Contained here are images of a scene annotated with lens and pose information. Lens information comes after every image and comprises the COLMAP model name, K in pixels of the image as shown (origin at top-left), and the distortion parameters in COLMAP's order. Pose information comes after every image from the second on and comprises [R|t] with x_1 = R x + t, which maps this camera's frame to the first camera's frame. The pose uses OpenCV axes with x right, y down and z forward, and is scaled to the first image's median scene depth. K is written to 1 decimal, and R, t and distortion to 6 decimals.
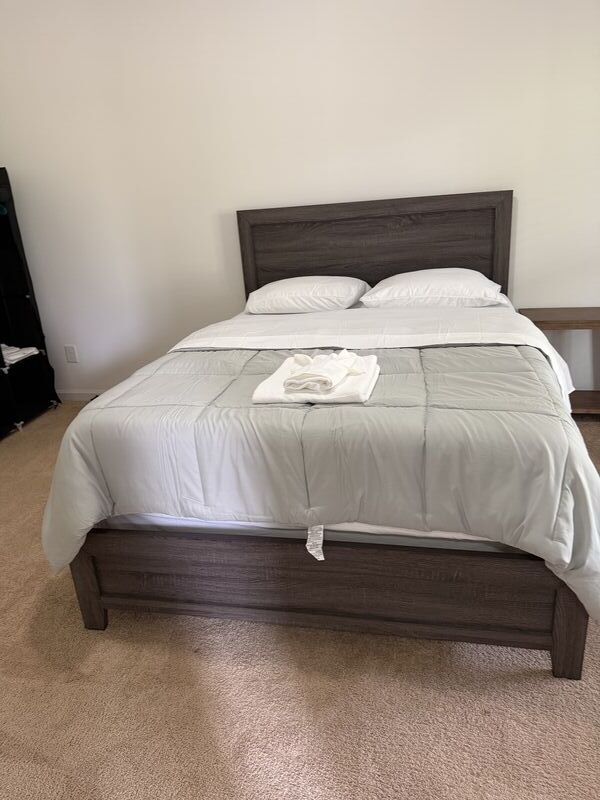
lens RADIAL K [[566.6, 0, 295.6], [0, 566.6, 403.4], [0, 0, 1]] dist [0.105209, -0.139362]
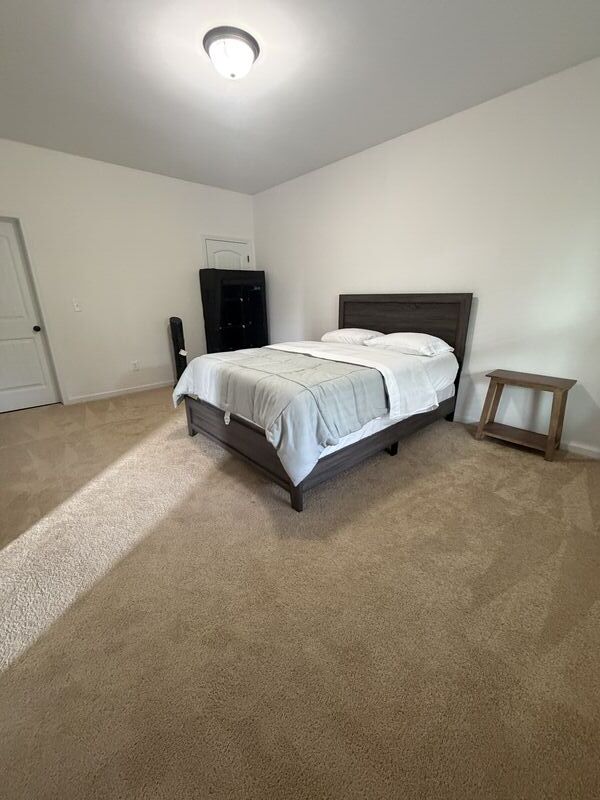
lens RADIAL K [[318.6, 0, 300.0], [0, 318.6, 400.0], [0, 0, 1]] dist [0.000837, 0.000156]
pose [[0.809601, 0.245622, -0.533120, 0.782914], [-0.254206, 0.965365, 0.058728, 0.003075], [0.529080, 0.087976, 0.843999, -0.028737]]
